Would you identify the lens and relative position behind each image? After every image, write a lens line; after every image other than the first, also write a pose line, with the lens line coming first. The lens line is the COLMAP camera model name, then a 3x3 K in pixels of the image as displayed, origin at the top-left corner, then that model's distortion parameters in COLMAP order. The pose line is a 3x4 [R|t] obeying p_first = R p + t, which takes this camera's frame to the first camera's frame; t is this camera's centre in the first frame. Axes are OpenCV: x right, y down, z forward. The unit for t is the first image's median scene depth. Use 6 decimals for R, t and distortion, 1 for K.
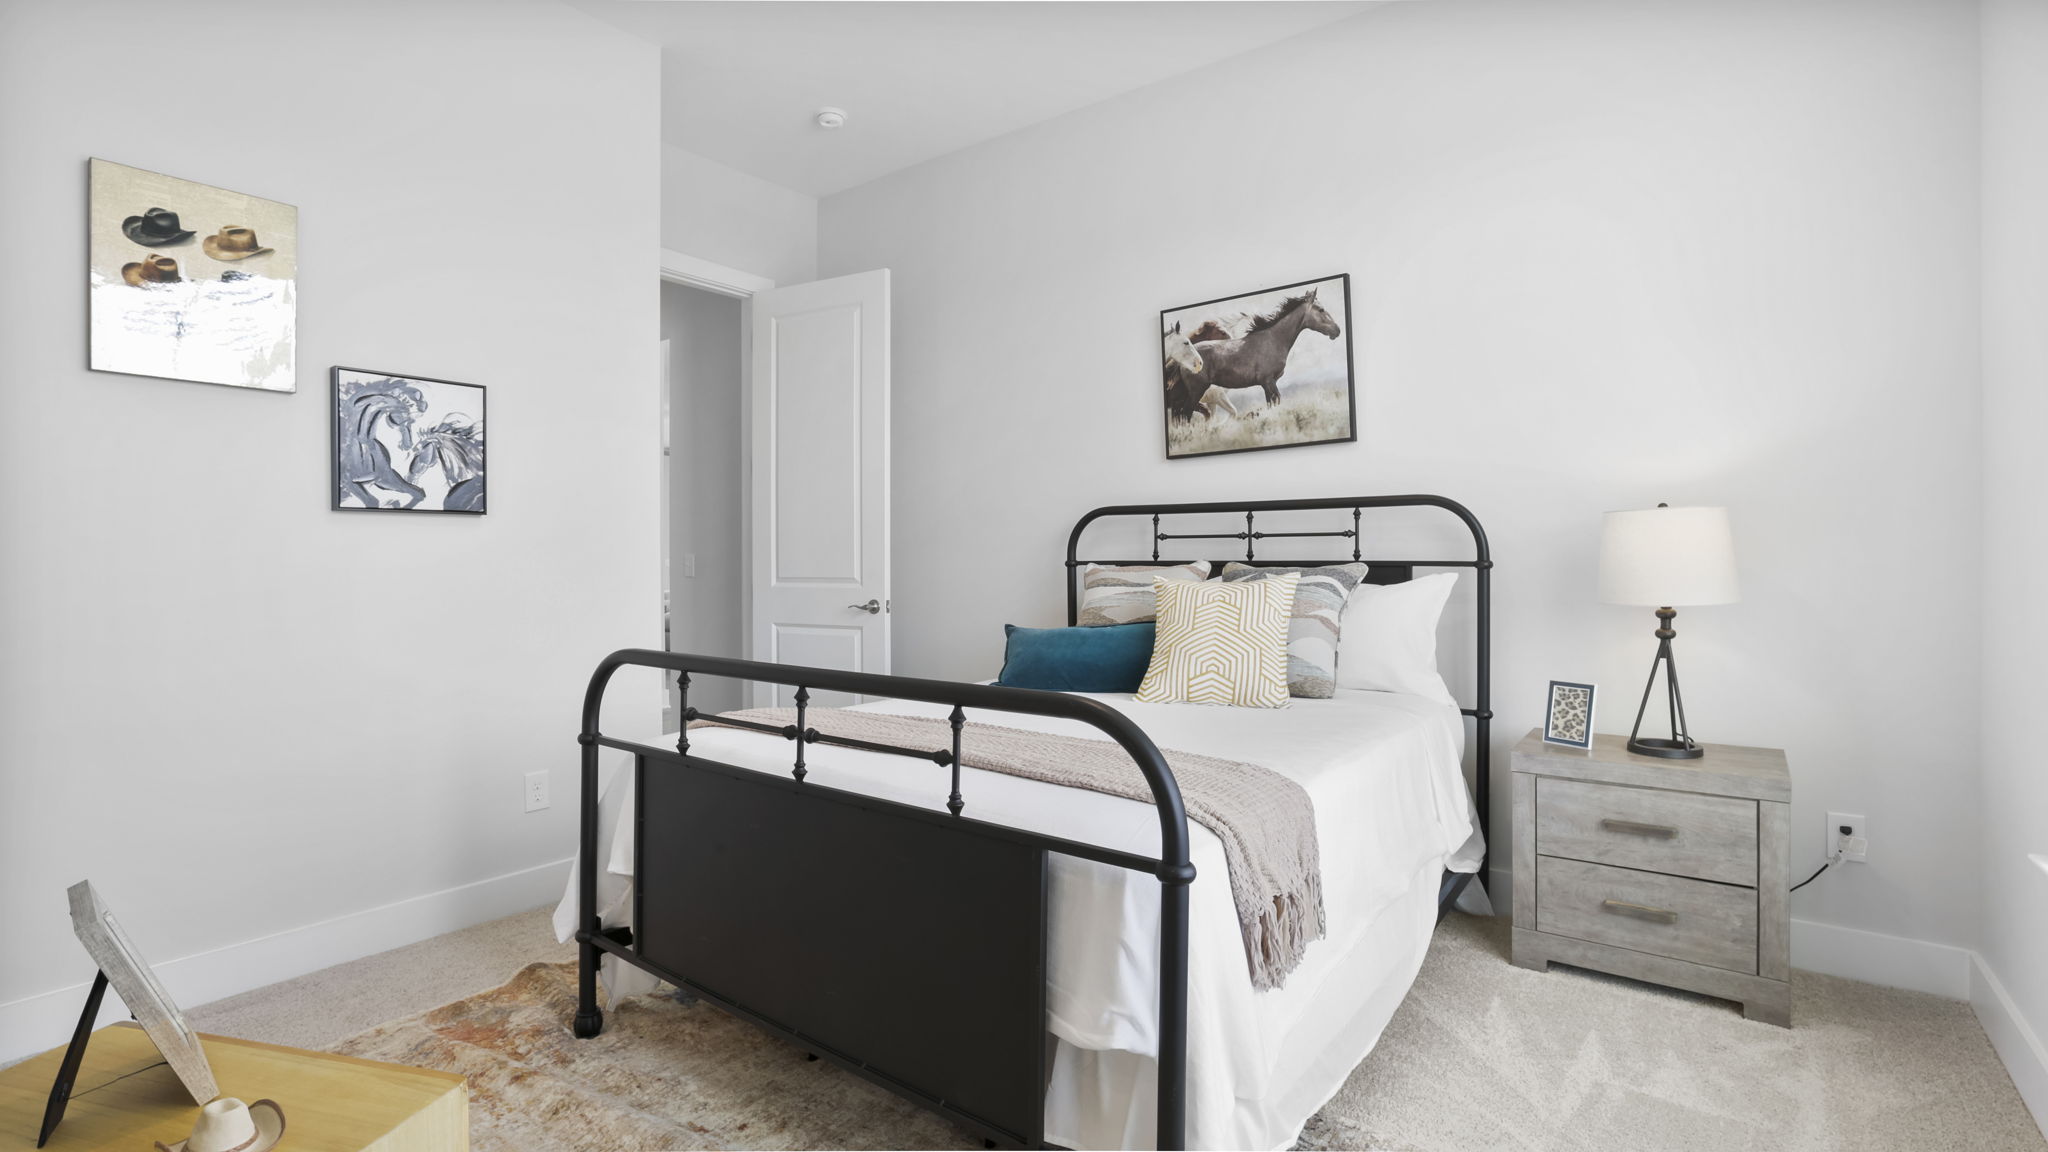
lens RADIAL K [[925.6, 0, 1024.0], [0, 925.6, 576.0], [0, 0, 1]] dist [-0.017561, -0.000039]
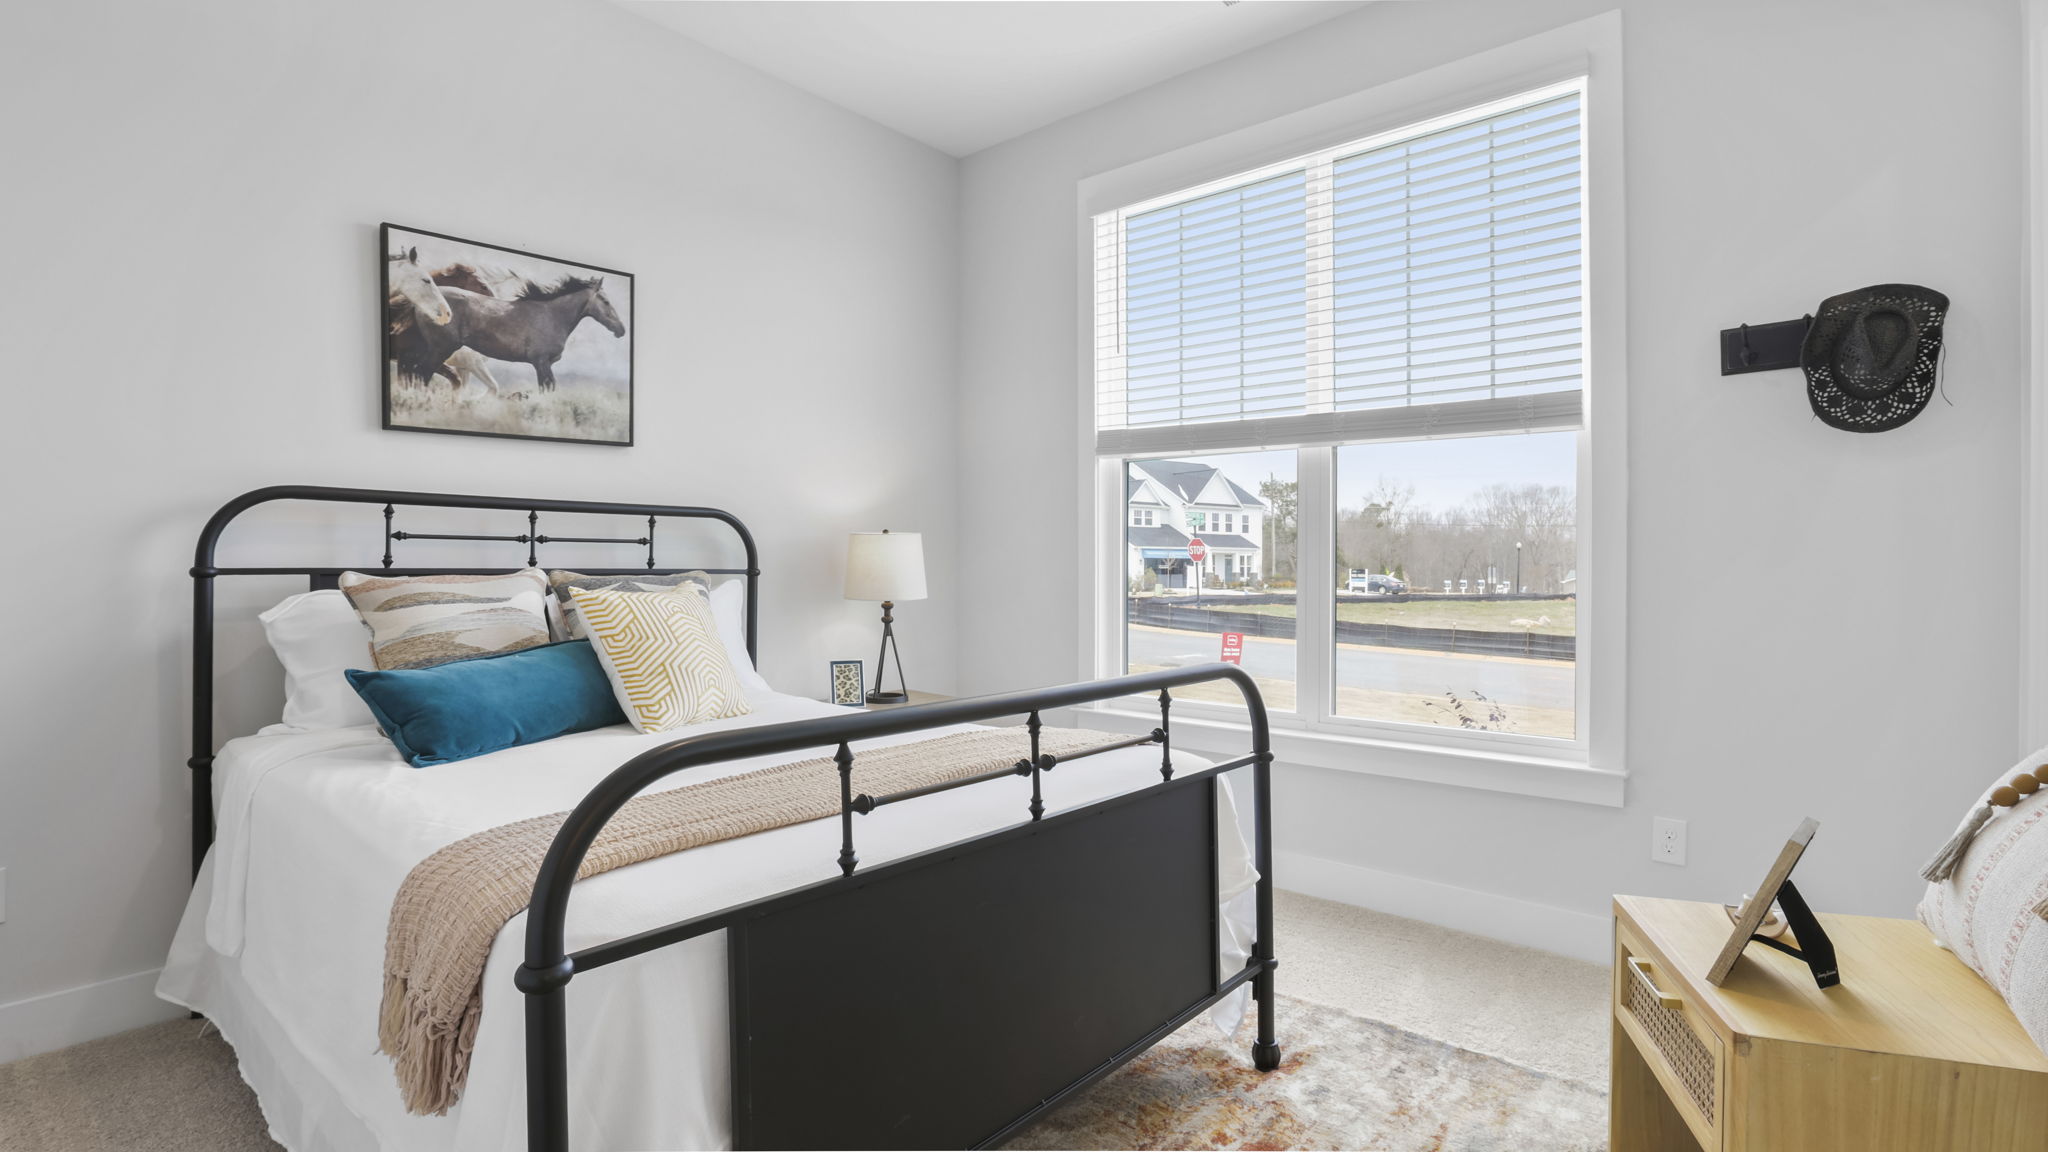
lens RADIAL K [[931.6, 0, 1039.6], [0, 931.6, 586.4], [0, 0, 1]] dist [-0.005918, -0.000030]
pose [[0.116863, -0.017064, 0.993001, -0.551993], [0.014538, 0.999775, 0.015469, -0.006611], [-0.993042, 0.012629, 0.117085, 0.436706]]
